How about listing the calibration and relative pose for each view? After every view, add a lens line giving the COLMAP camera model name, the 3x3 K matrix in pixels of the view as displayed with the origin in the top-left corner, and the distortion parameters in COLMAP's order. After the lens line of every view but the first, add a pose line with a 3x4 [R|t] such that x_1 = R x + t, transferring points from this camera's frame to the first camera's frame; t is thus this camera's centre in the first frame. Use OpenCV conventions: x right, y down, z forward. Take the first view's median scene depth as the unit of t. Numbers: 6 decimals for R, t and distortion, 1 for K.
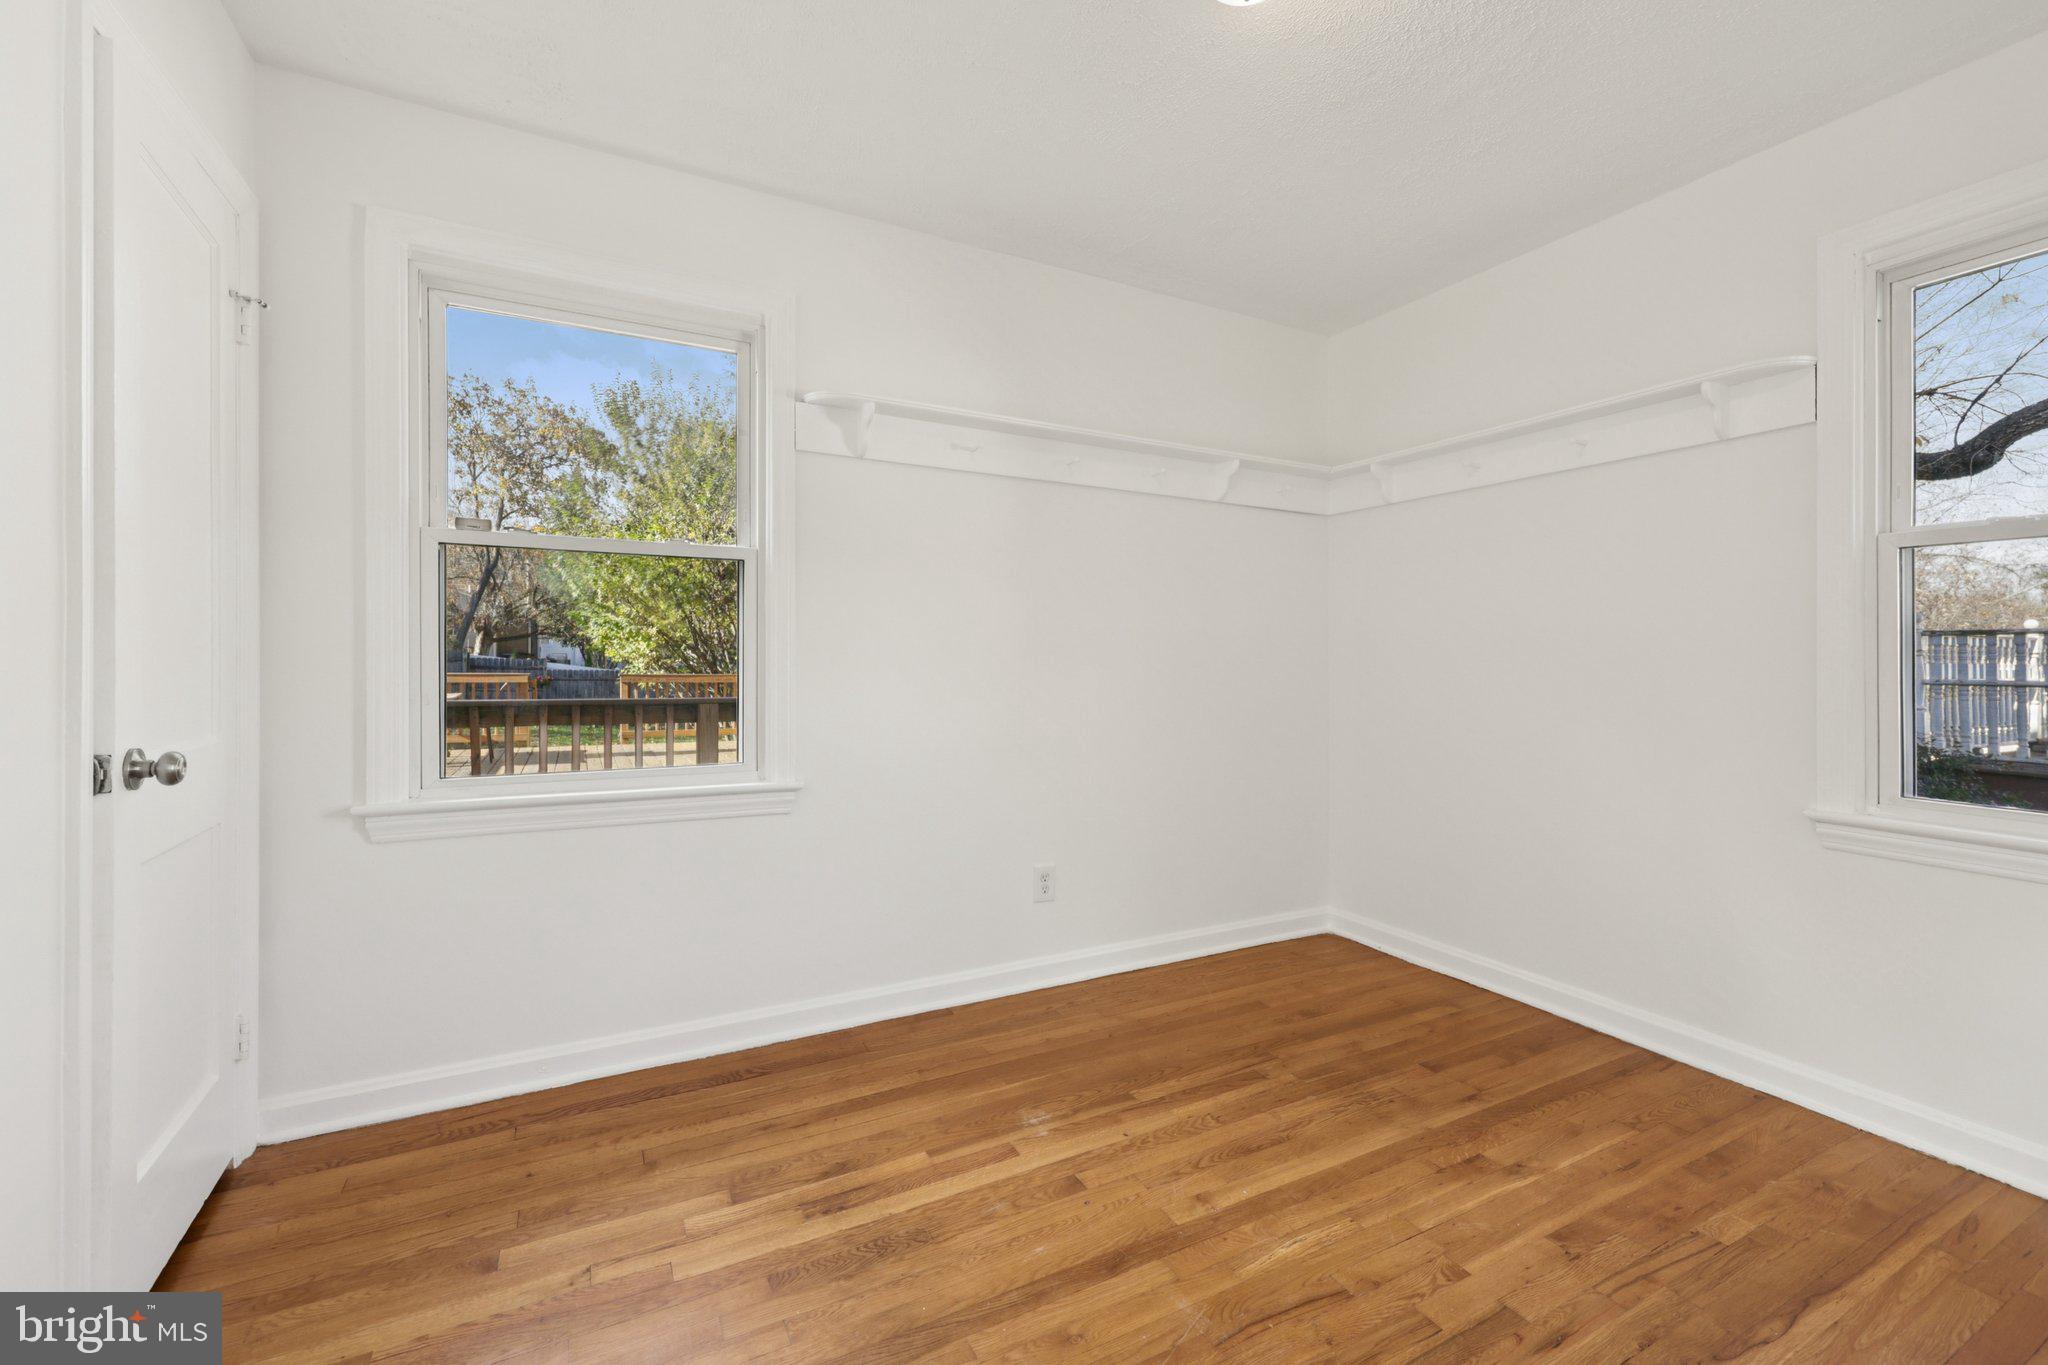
lens RADIAL K [[836.2, 0, 1023.4], [0, 836.2, 663.4], [0, 0, 1]] dist [0.002122, 0.000335]
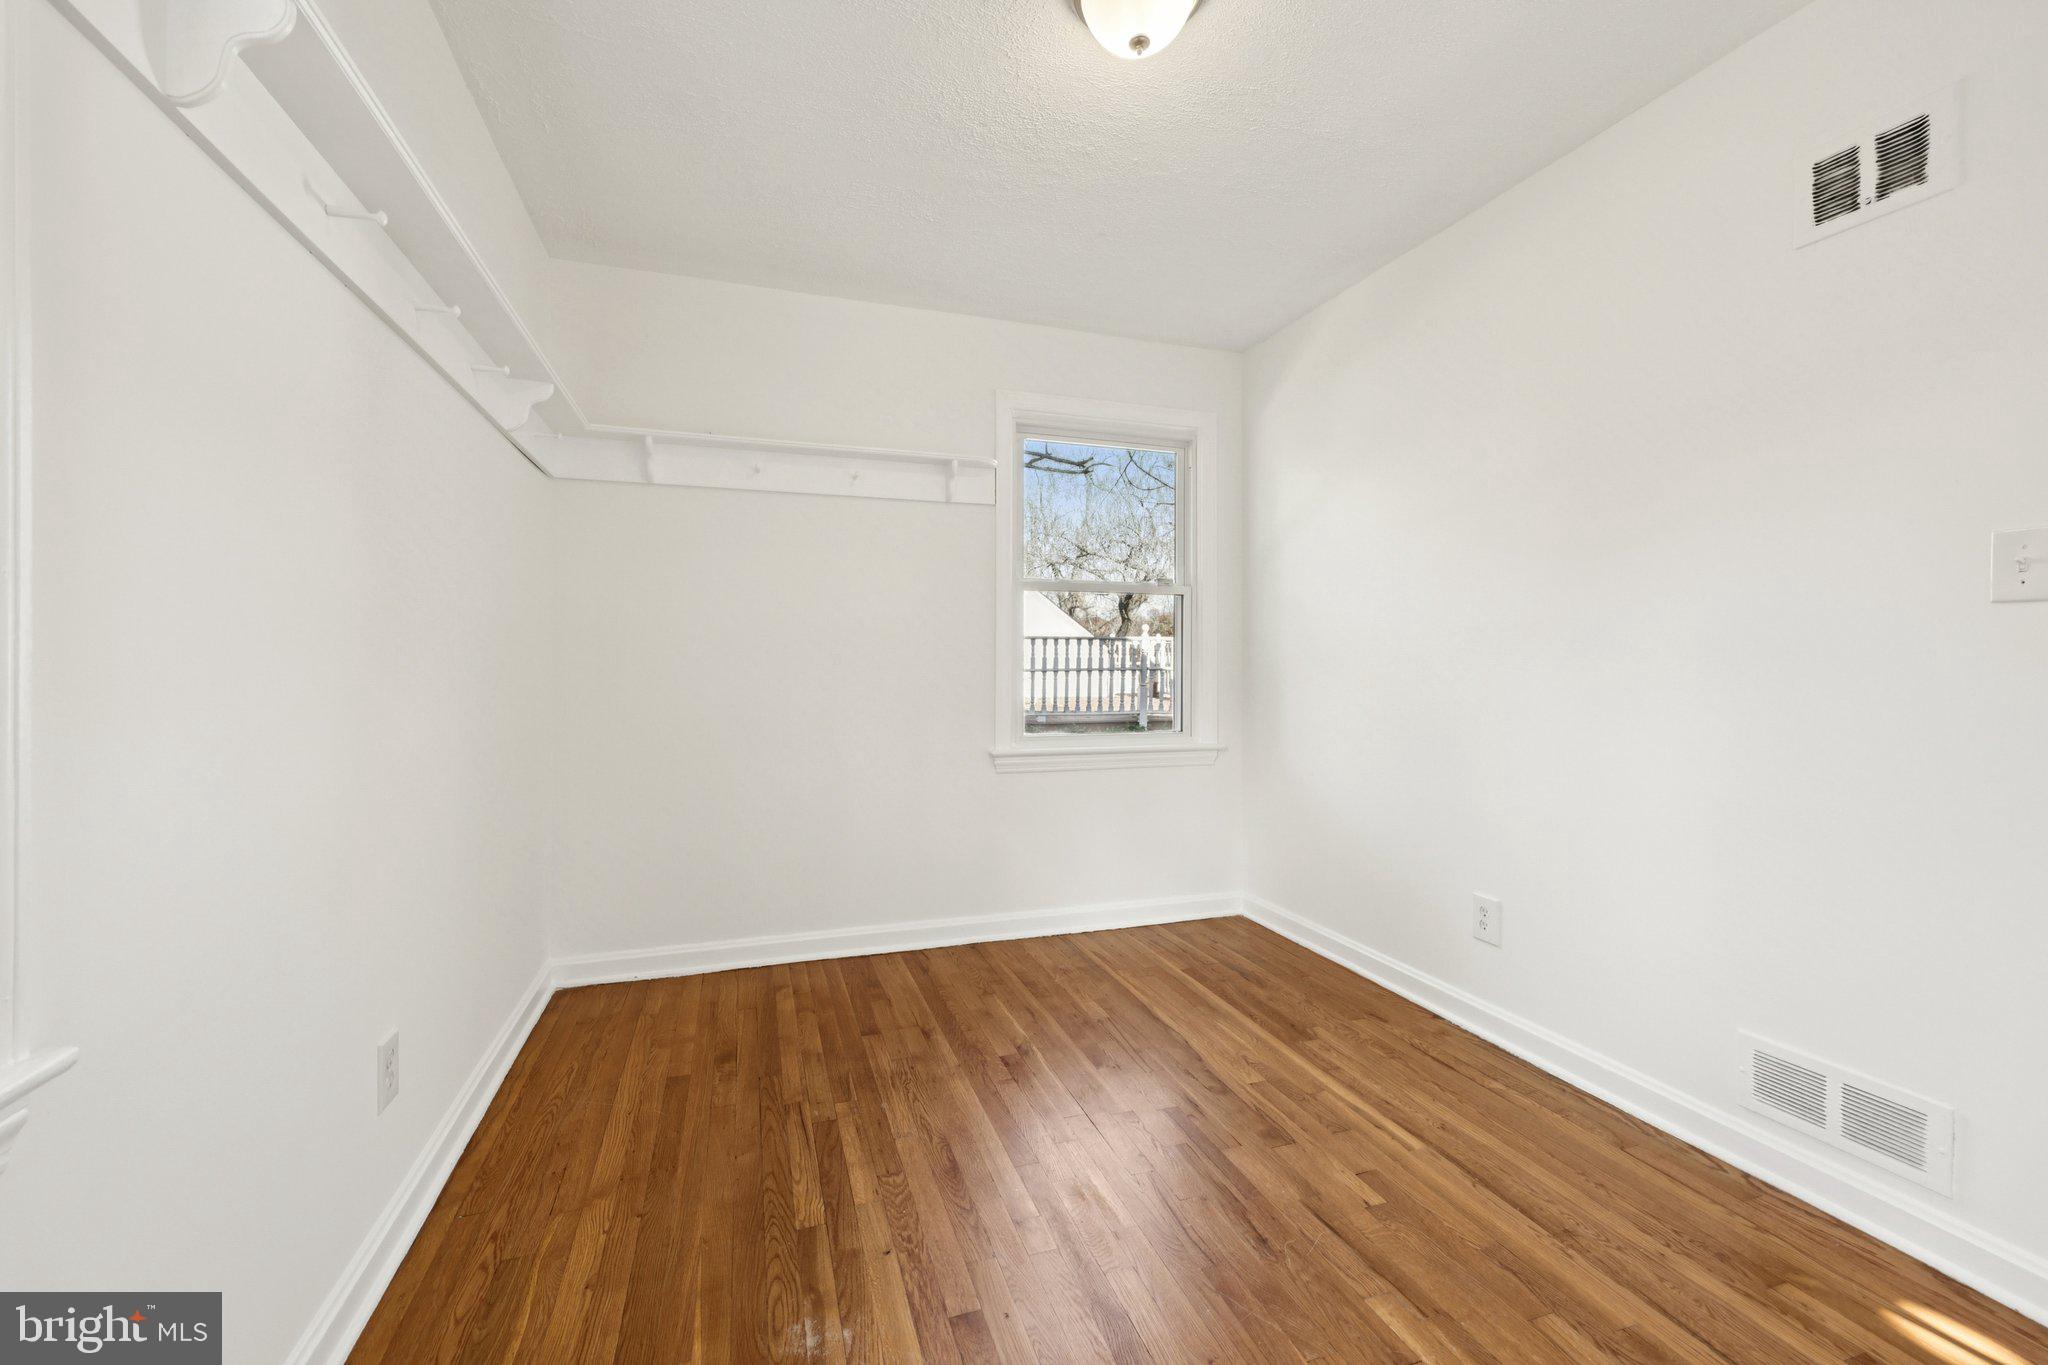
lens RADIAL K [[836.2, 0, 1023.4], [0, 836.2, 663.4], [0, 0, 1]] dist [0.002122, 0.000335]
pose [[0.162822, -0.014070, 0.986555, -0.565163], [0.001529, 0.999901, 0.014008, -0.011471], [-0.986654, -0.000773, 0.162827, 0.652755]]
